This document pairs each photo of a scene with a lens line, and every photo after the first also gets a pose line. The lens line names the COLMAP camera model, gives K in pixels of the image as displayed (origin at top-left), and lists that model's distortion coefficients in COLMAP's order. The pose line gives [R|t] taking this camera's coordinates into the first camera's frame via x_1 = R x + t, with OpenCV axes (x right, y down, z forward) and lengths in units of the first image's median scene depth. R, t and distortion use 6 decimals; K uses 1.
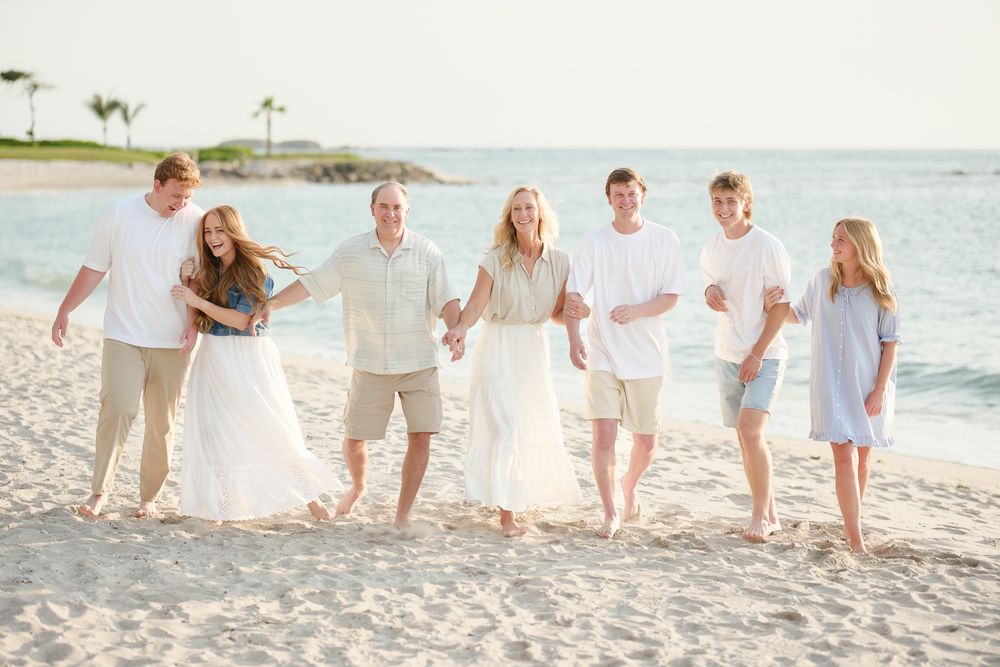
lens RADIAL K [[2459.7, 0, 500.0], [0, 2459.7, 333.5], [0, 0, 1]] dist [0.032807, 0.194188]
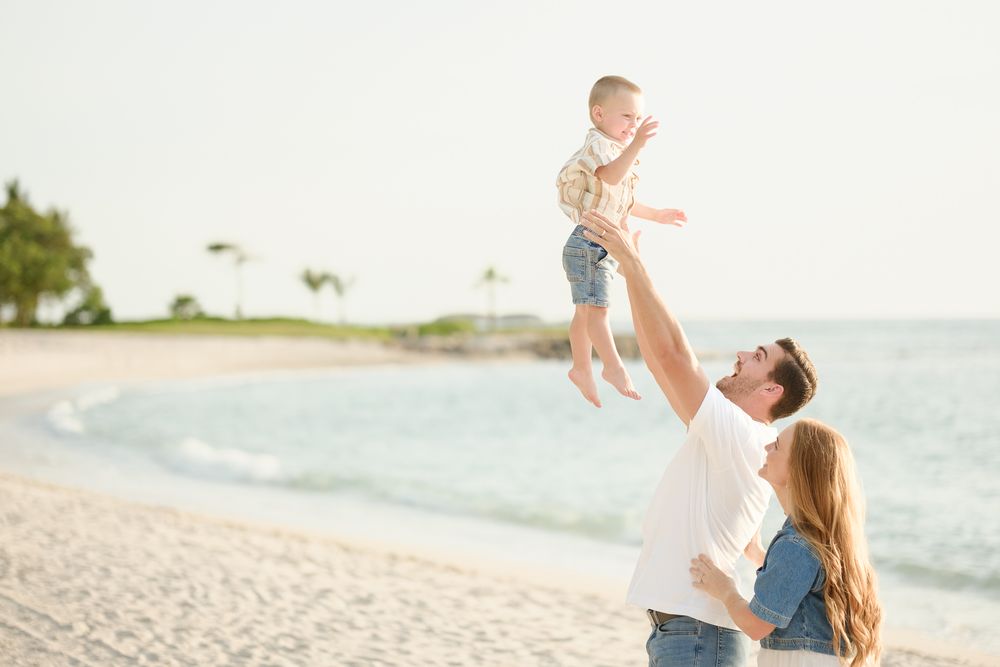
lens RADIAL K [[2609.8, 0, 500.0], [0, 2609.8, 333.5], [0, 0, 1]] dist [0.007260, 0.398328]
pose [[0.996180, -0.010538, -0.086684, -0.039299], [0.004467, 0.997542, -0.069931, -0.015477], [0.087208, 0.069277, 0.993778, 0.176986]]
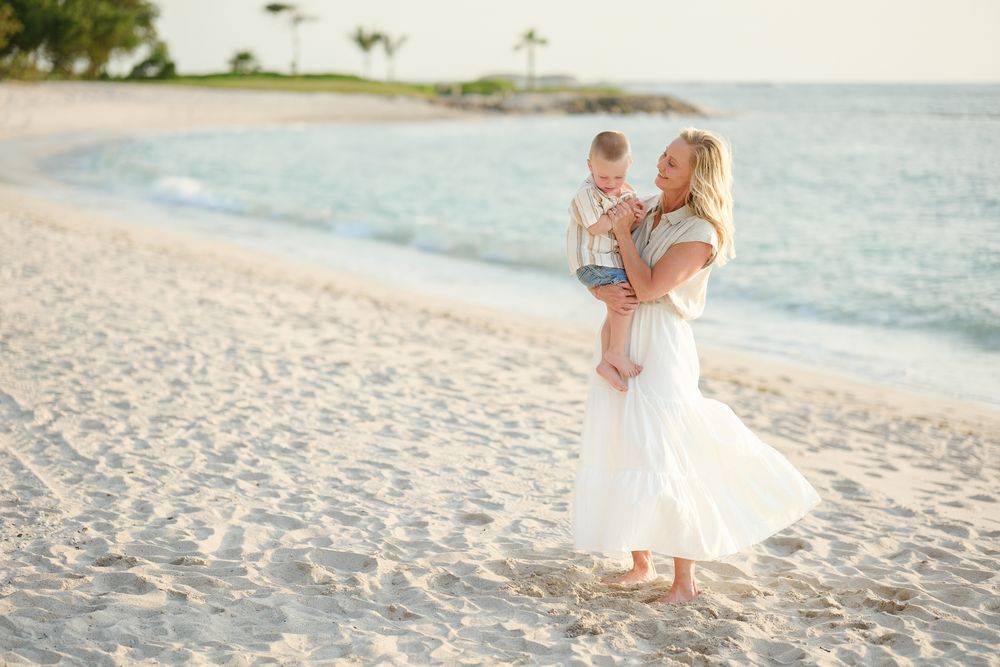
lens RADIAL K [[2347.3, 0, 500.0], [0, 2347.3, 333.5], [0, 0, 1]] dist [0.038058, 0.037109]
pose [[0.994729, 0.016306, -0.101232, -0.054401], [-0.013160, 0.999412, 0.031667, -0.023385], [0.101689, -0.030168, 0.994359, 0.343546]]
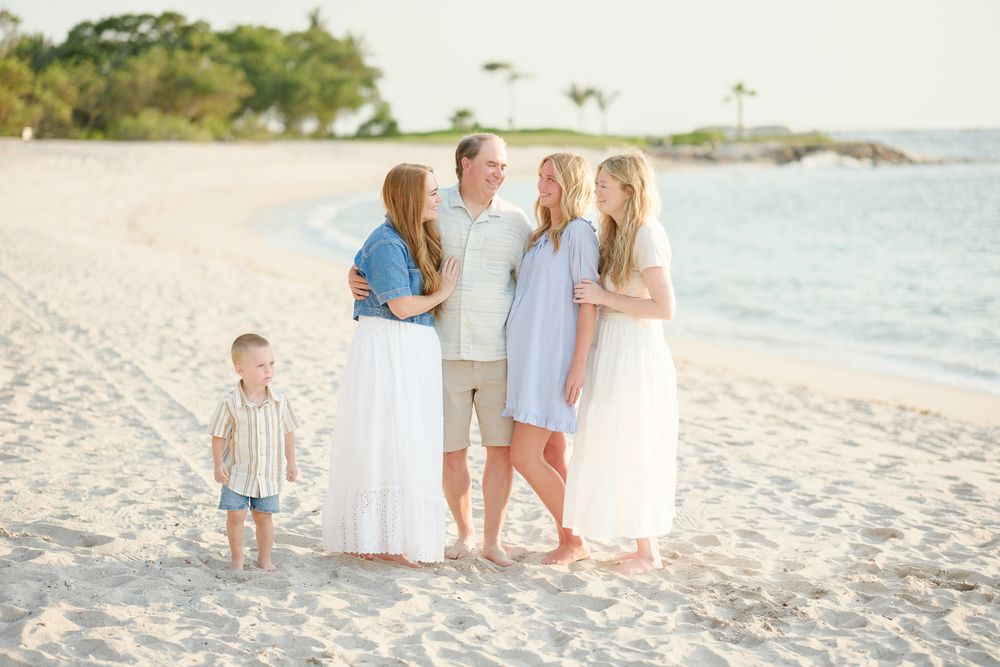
lens RADIAL K [[2277.7, 0, 500.0], [0, 2277.7, 333.5], [0, 0, 1]] dist [0.042641, -0.012084]
pose [[0.980388, 0.001318, -0.197070, -0.030391], [0.000997, 0.999932, 0.011647, -0.016765], [0.197072, -0.011615, 0.980320, 0.319895]]
